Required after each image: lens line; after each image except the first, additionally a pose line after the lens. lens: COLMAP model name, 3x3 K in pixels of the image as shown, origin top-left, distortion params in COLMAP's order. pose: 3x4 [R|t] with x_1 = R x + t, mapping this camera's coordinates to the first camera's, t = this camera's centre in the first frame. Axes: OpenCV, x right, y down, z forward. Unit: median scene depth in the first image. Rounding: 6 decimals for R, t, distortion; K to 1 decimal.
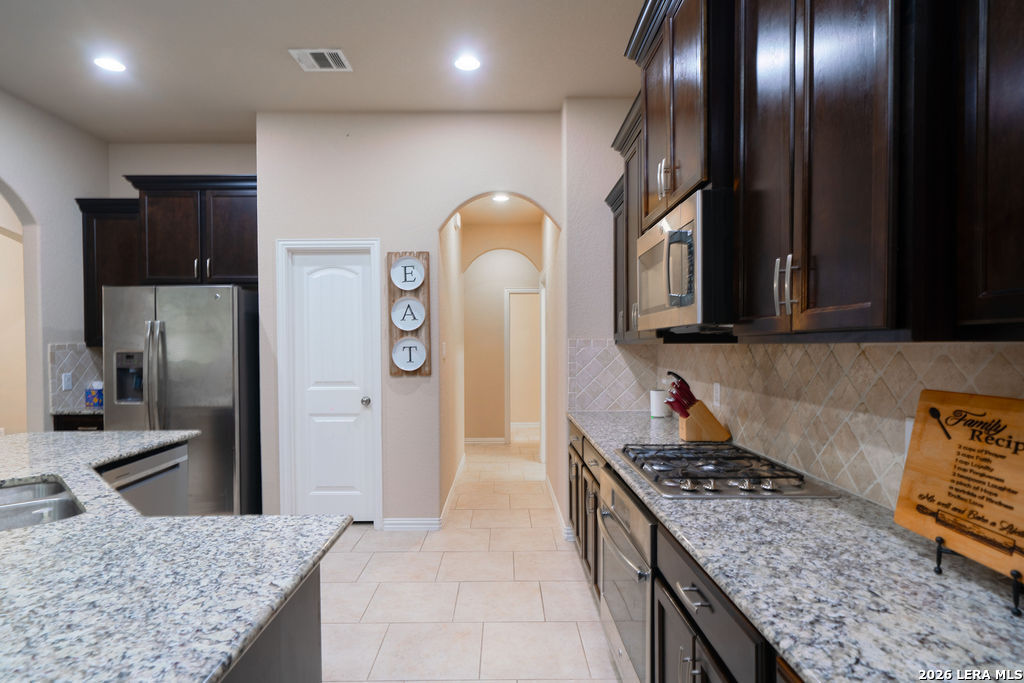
lens RADIAL K [[546.2, 0, 504.6], [0, 546.2, 352.1], [0, 0, 1]] dist [0.000248, -0.000142]
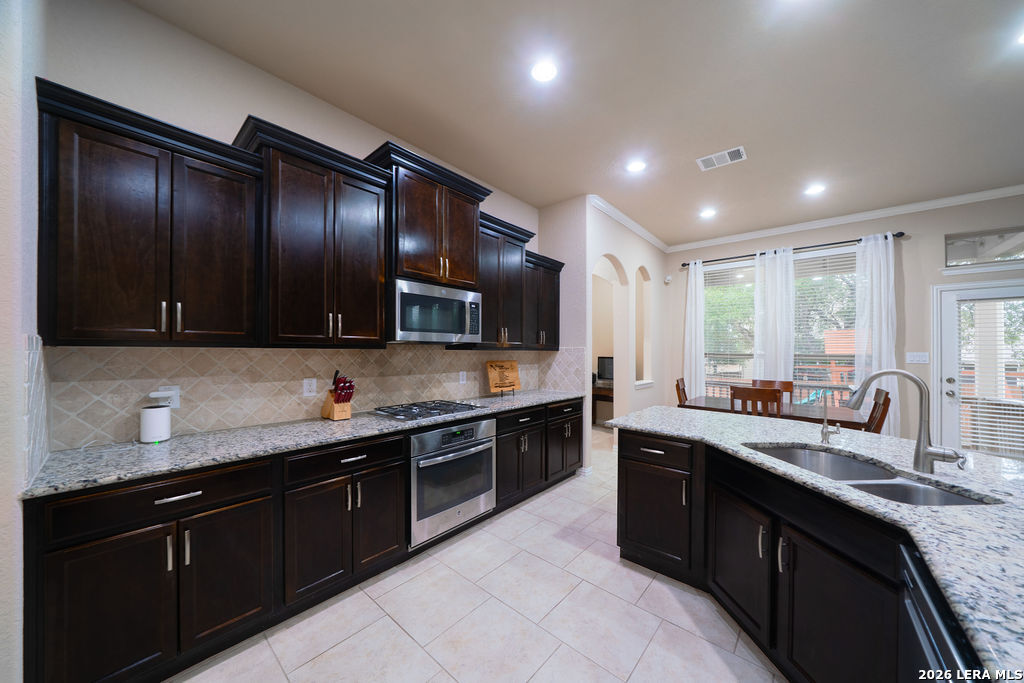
lens RADIAL K [[350.9, 0, 507.6], [0, 350.9, 348.1], [0, 0, 1]] dist [-0.007115, 0.000219]
pose [[-0.739290, 0.003472, 0.673378, -0.365216], [0.004558, 0.999990, -0.000152, -0.009285], [-0.673372, 0.002957, -0.739298, 0.896506]]
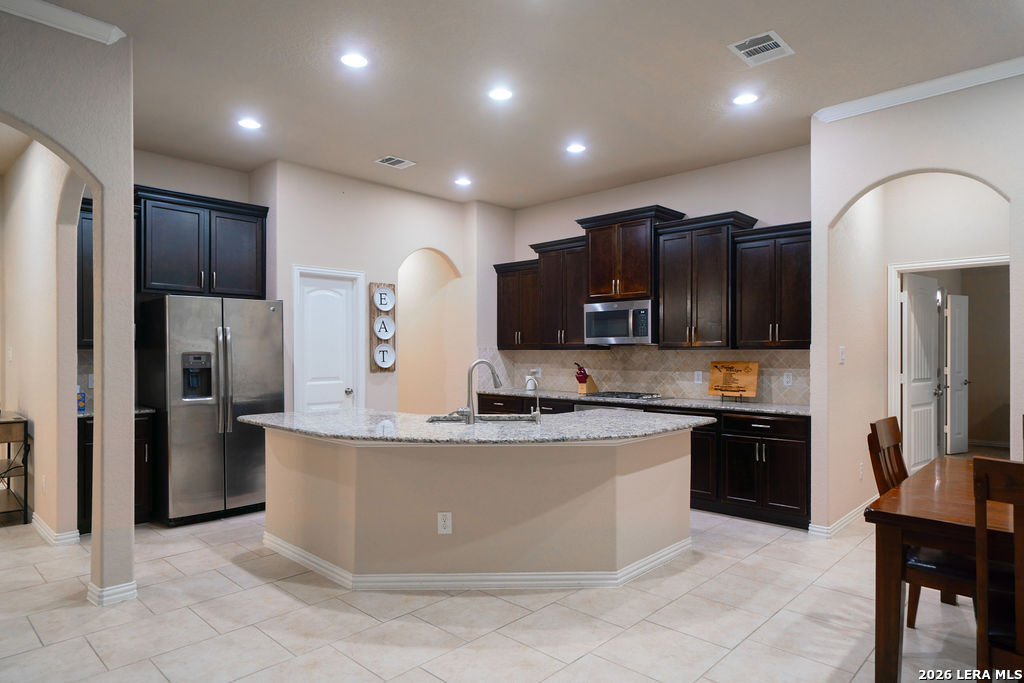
lens RADIAL K [[606.9, 0, 511.7], [0, 606.9, 346.1], [0, 0, 1]] dist [0.008447, -0.001952]
pose [[0.700959, 0.011719, 0.713105, -1.059237], [0.005706, 0.999741, -0.022038, 0.014552], [-0.713178, 0.019516, 0.700711, -0.332732]]
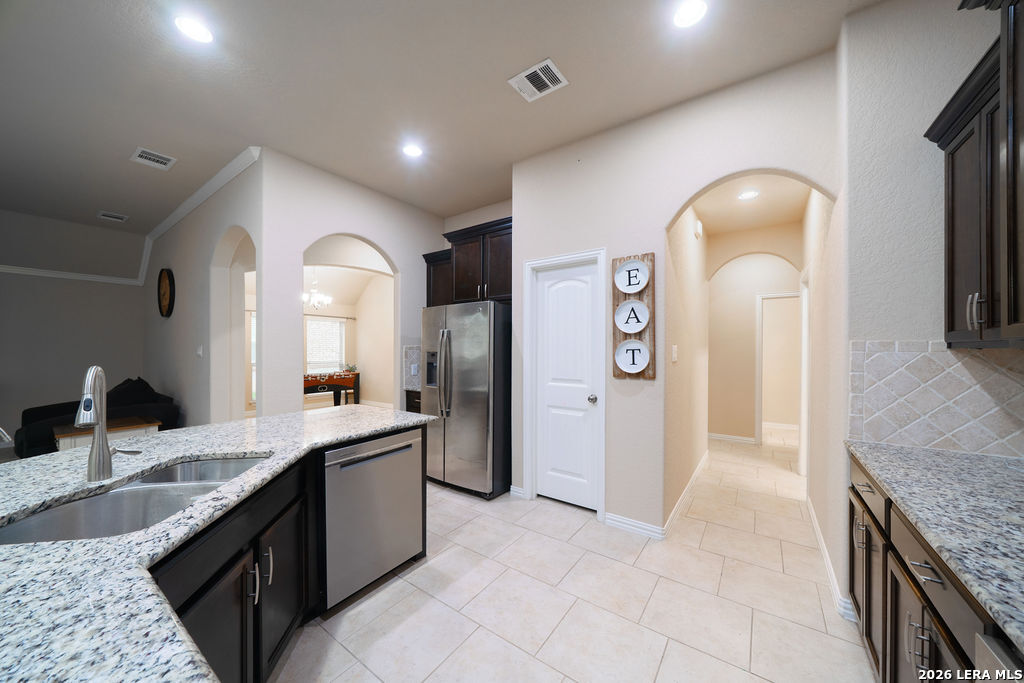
lens RADIAL K [[350.9, 0, 507.8], [0, 350.9, 349.5], [0, 0, 1]] dist [-0.007115, 0.000219]
pose [[0.806594, 0.008496, -0.591045, 0.022419], [-0.013864, 0.999894, -0.004548, -0.003615], [0.590943, 0.011863, 0.806626, 0.341750]]
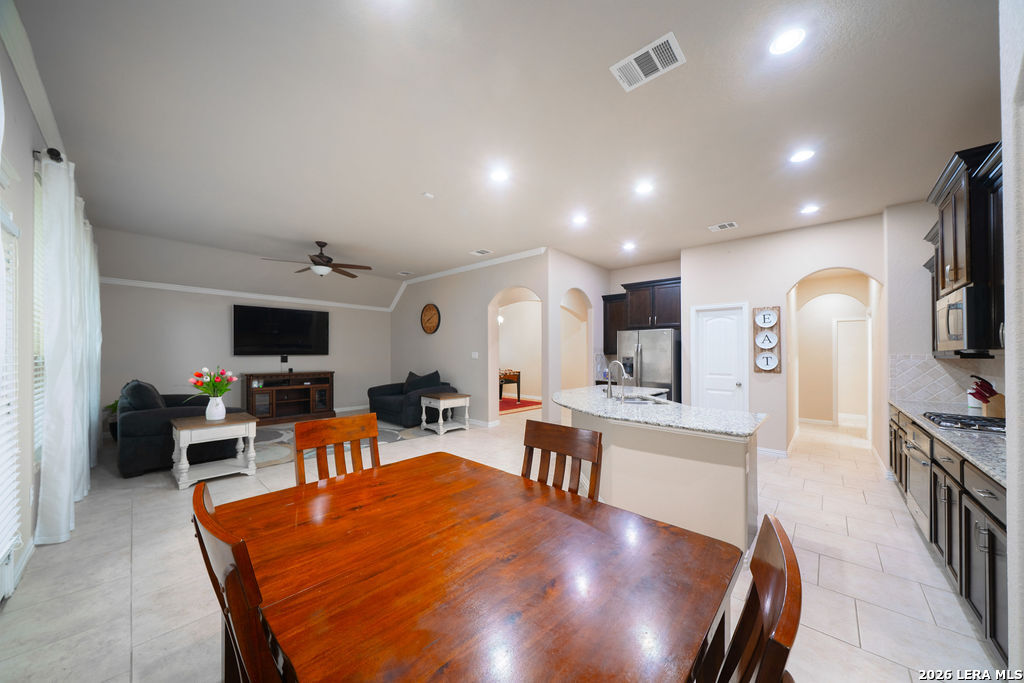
lens RADIAL K [[350.9, 0, 505.4], [0, 350.9, 347.5], [0, 0, 1]] dist [-0.007115, 0.000219]
pose [[0.734148, 0.000387, -0.678989, -0.017466], [-0.022412, 0.999469, -0.023663, 0.005588], [0.678619, 0.032590, 0.733767, -0.501806]]
